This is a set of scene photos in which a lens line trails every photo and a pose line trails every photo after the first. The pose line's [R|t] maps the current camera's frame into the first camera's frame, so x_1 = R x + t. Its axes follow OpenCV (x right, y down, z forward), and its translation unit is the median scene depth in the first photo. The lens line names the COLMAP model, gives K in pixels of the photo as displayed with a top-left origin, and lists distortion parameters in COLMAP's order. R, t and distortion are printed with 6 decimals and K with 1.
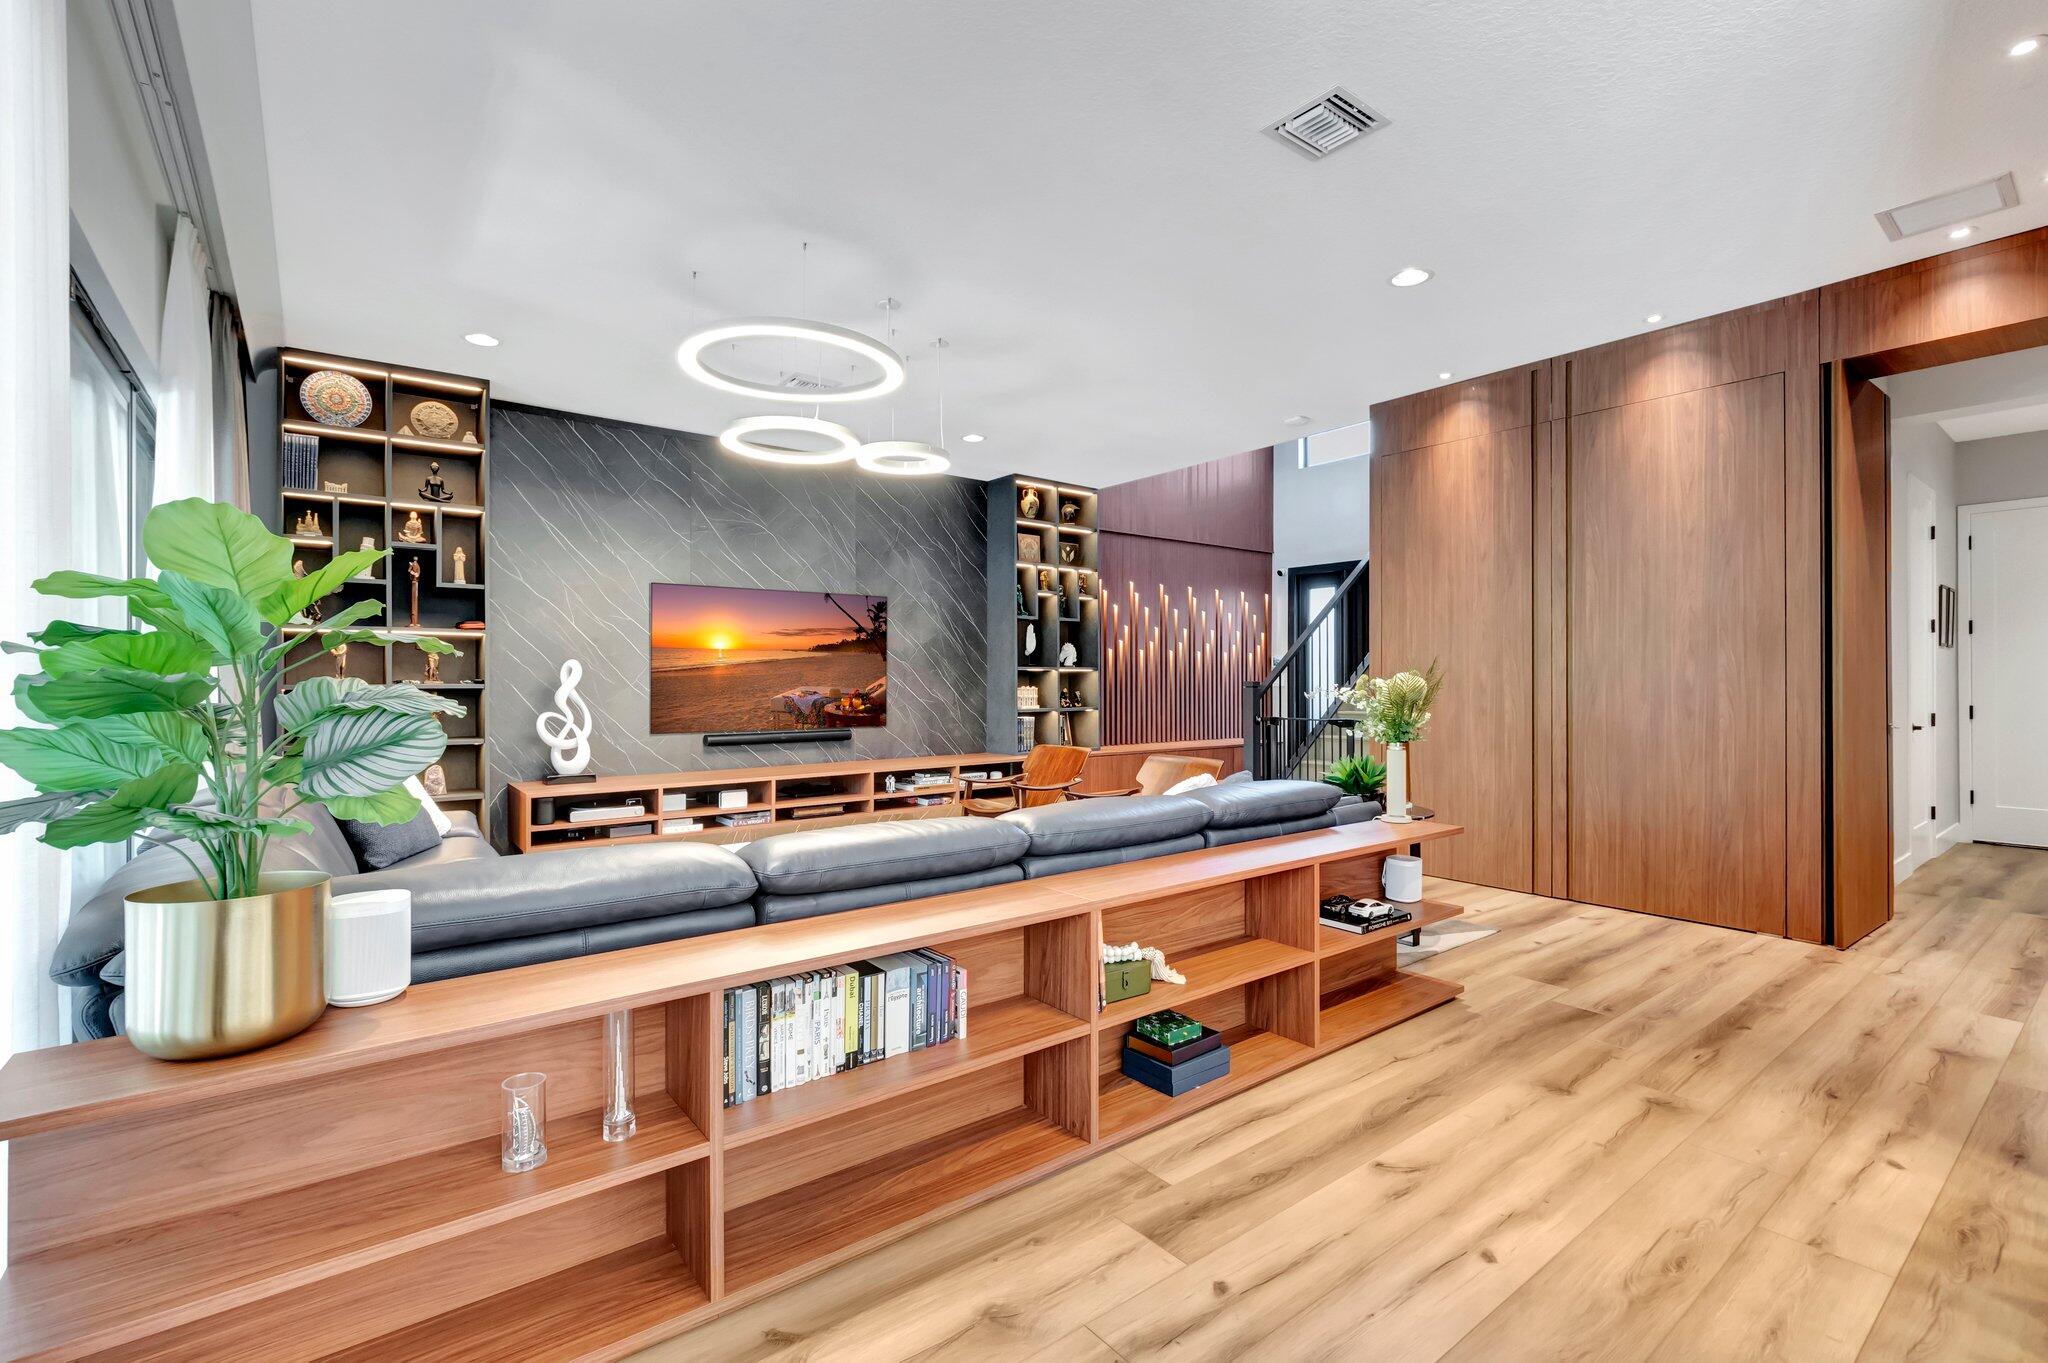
lens RADIAL K [[946.7, 0, 1061.8], [0, 946.7, 683.4], [0, 0, 1]] dist [-0.019709, 0.000324]
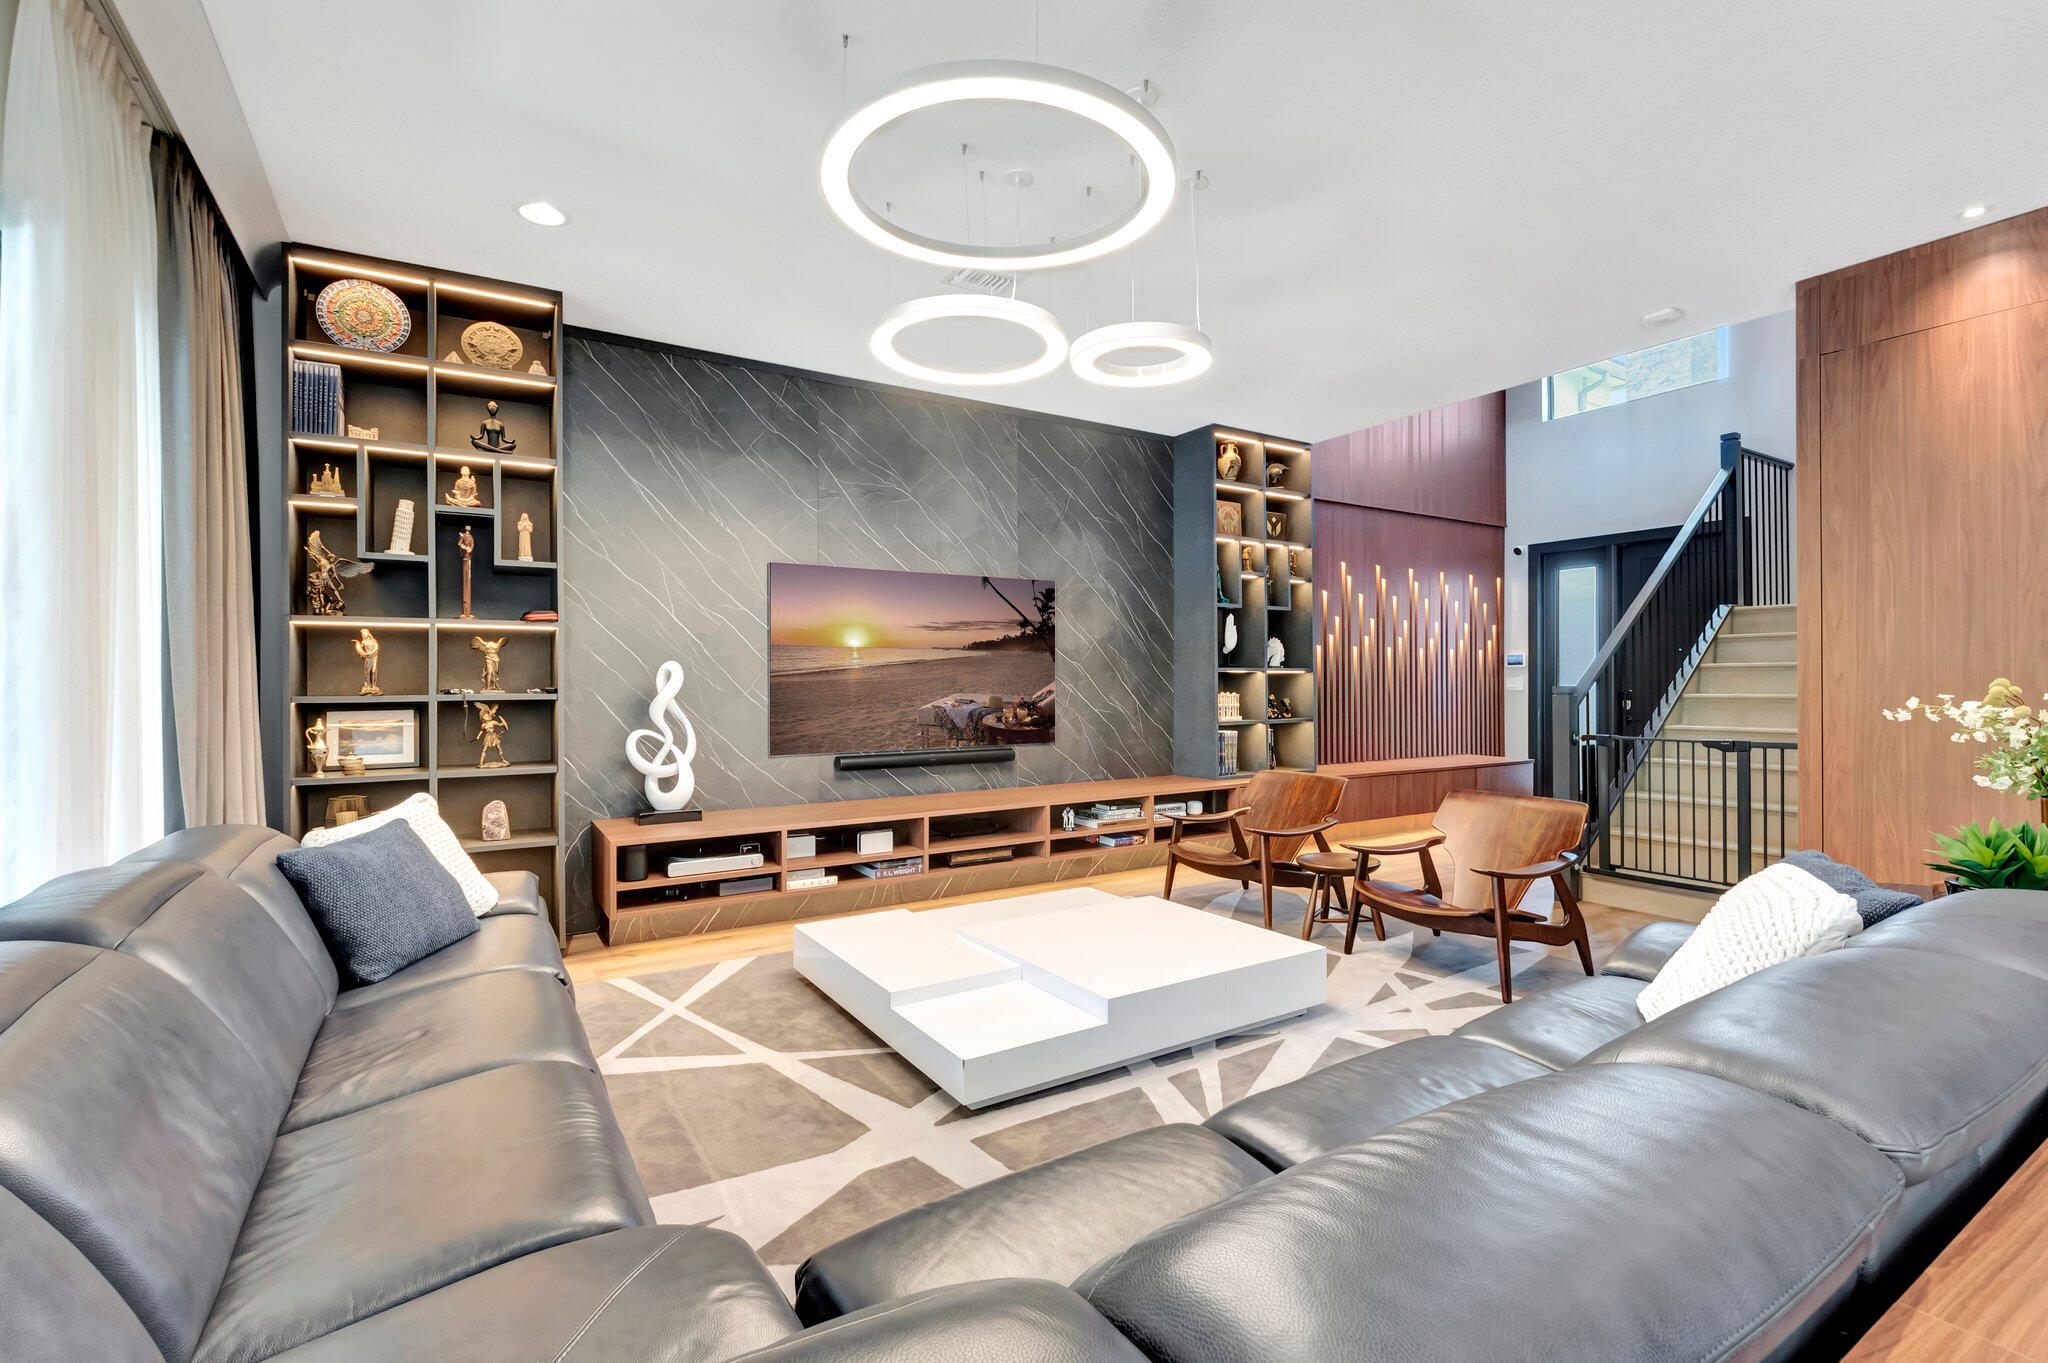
lens RADIAL K [[946.7, 0, 1085.7], [0, 946.7, 690.4], [0, 0, 1]] dist [-0.019709, 0.000324]
pose [[0.996730, -0.002671, -0.080760, -0.110156], [0.003202, 0.999974, 0.006444, -0.004685], [0.080741, -0.006681, 0.996713, 0.238124]]
